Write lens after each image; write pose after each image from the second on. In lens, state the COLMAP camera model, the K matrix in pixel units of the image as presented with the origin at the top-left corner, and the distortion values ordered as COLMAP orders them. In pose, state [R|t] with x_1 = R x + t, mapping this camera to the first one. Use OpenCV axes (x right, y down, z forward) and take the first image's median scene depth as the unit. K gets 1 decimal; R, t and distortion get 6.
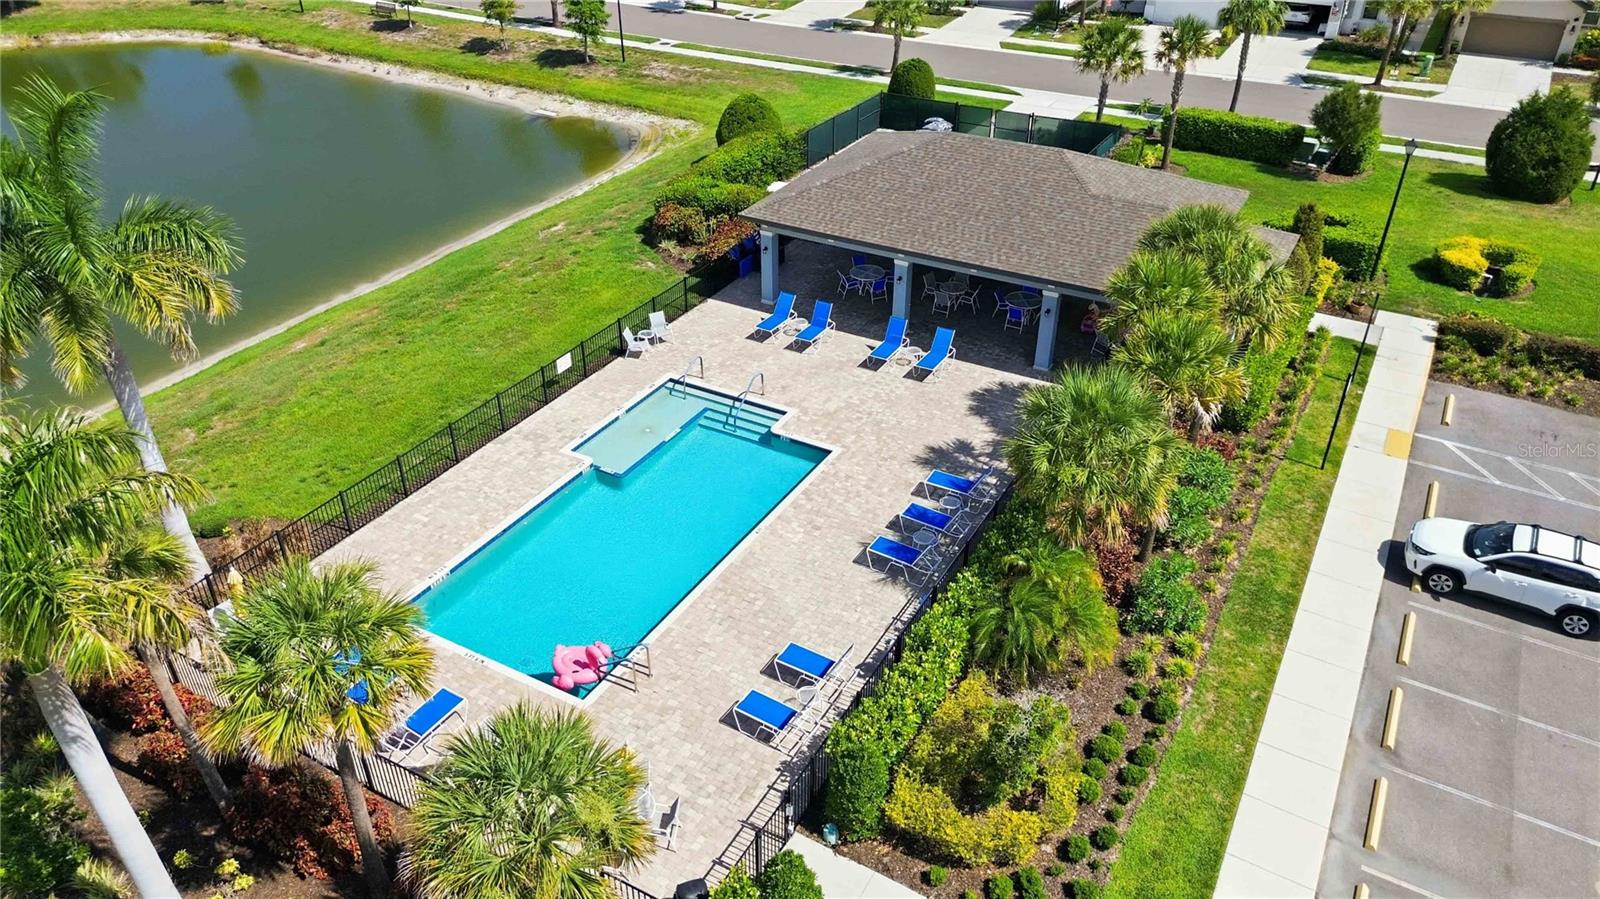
lens RADIAL K [[1135.0, 0, 792.1], [0, 1135.0, 449.0], [0, 0, 1]] dist [0.061377, -0.050215]
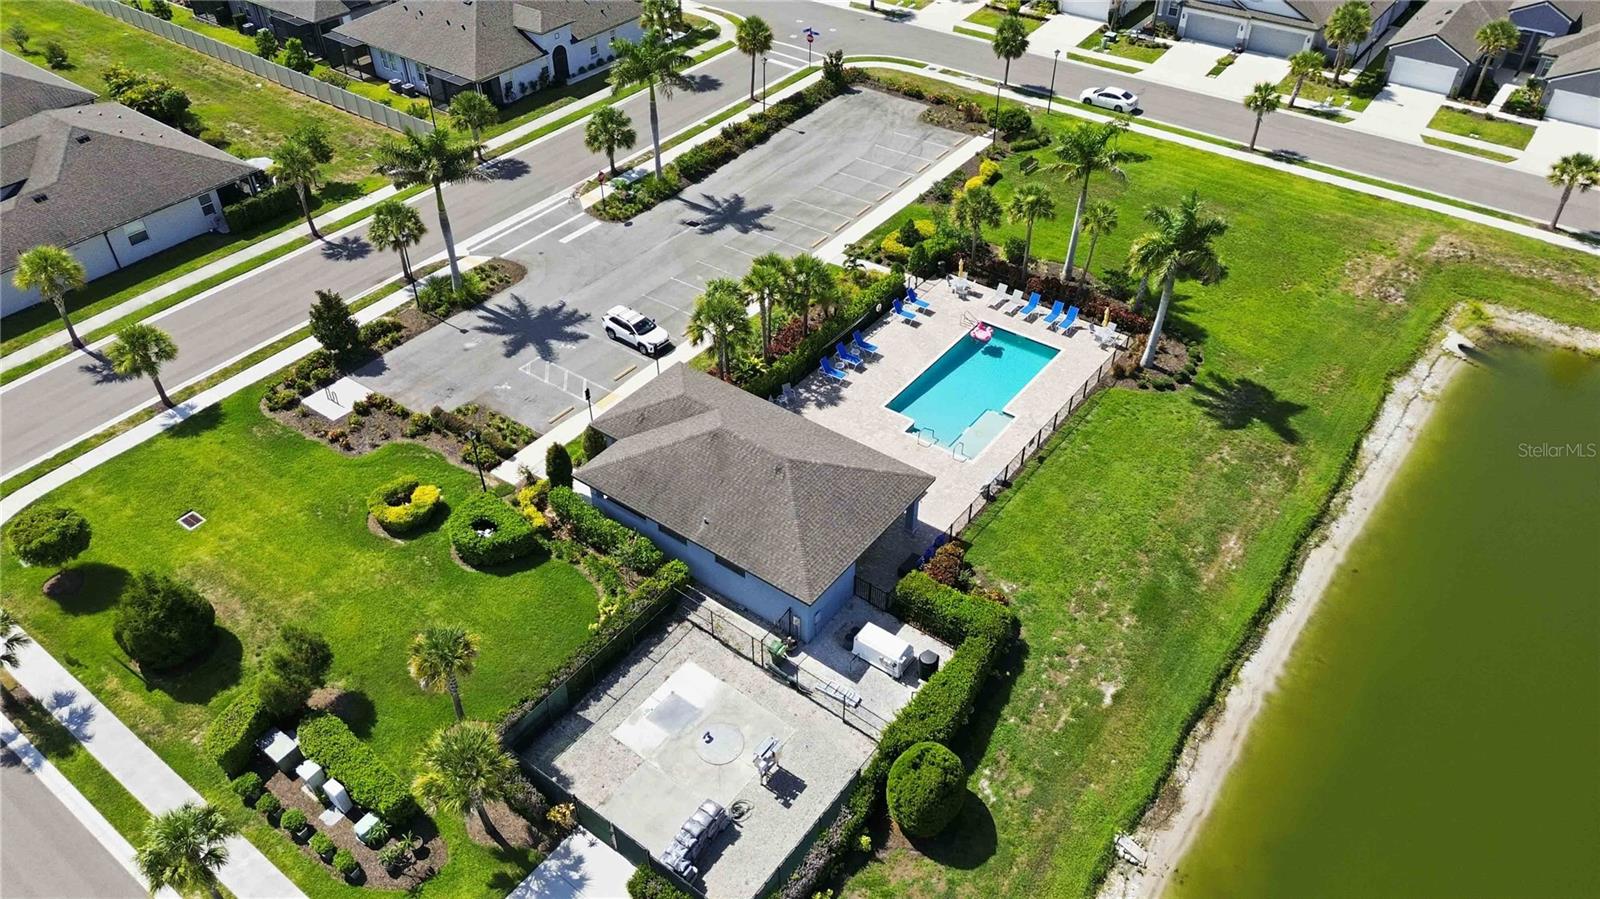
lens RADIAL K [[1118.6, 0, 793.0], [0, 1118.6, 451.7], [0, 0, 1]] dist [0.106049, -0.151069]
pose [[-0.992204, -0.070314, 0.102894, -0.013258], [0.076714, 0.306082, 0.948909, -1.834792], [-0.098215, 0.949405, -0.298302, 1.638923]]
